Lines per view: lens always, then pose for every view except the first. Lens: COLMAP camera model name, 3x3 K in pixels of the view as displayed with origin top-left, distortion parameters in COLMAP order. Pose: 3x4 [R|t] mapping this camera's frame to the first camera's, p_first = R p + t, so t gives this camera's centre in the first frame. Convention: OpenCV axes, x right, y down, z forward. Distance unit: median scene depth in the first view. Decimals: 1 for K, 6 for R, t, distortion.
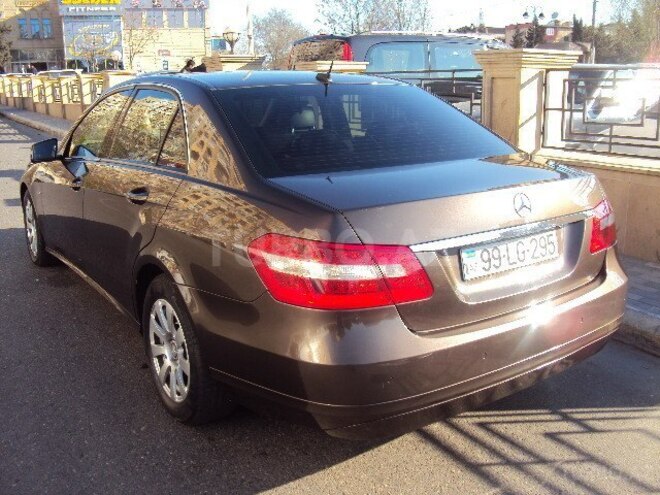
lens RADIAL K [[672.8, 0, 330.0], [0, 672.8, 247.5], [0, 0, 1]] dist [-0.239274, 0.296826]
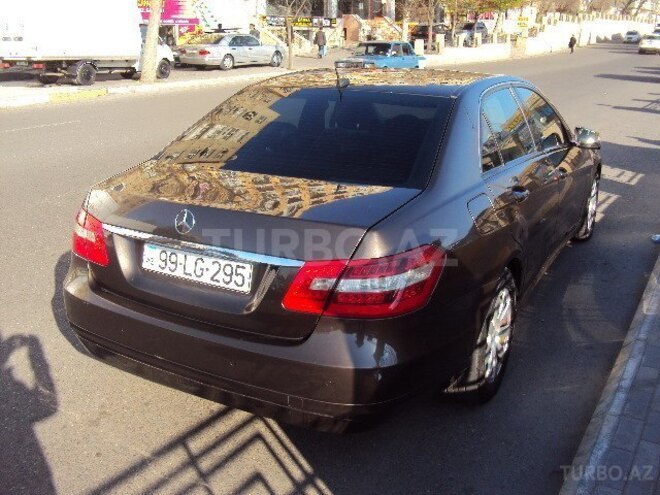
lens RADIAL K [[672.8, 0, 330.0], [0, 672.8, 247.5], [0, 0, 1]] dist [-0.239274, 0.296826]
pose [[0.435430, 0.281903, -0.854945, 1.041502], [-0.229683, 0.953063, 0.197276, -0.228091], [0.870429, 0.110466, 0.479740, 0.560448]]
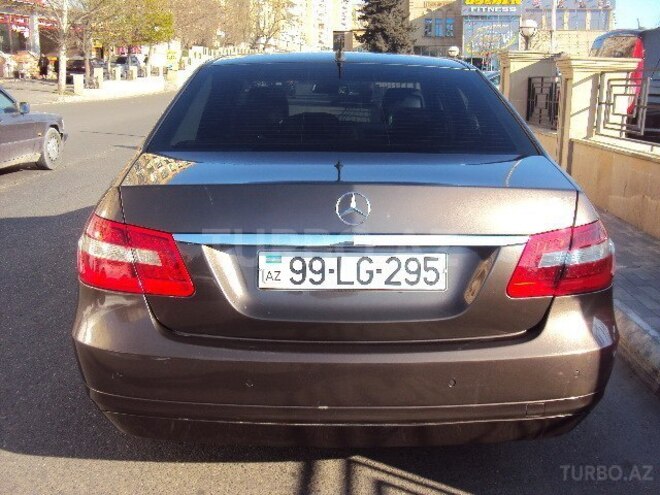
lens RADIAL K [[672.8, 0, 330.0], [0, 672.8, 247.5], [0, 0, 1]] dist [-0.239274, 0.296826]
pose [[0.832306, 0.154676, -0.532299, 0.548990], [-0.155963, 0.986831, 0.042890, -0.038786], [0.531924, 0.047321, 0.845469, 0.269623]]
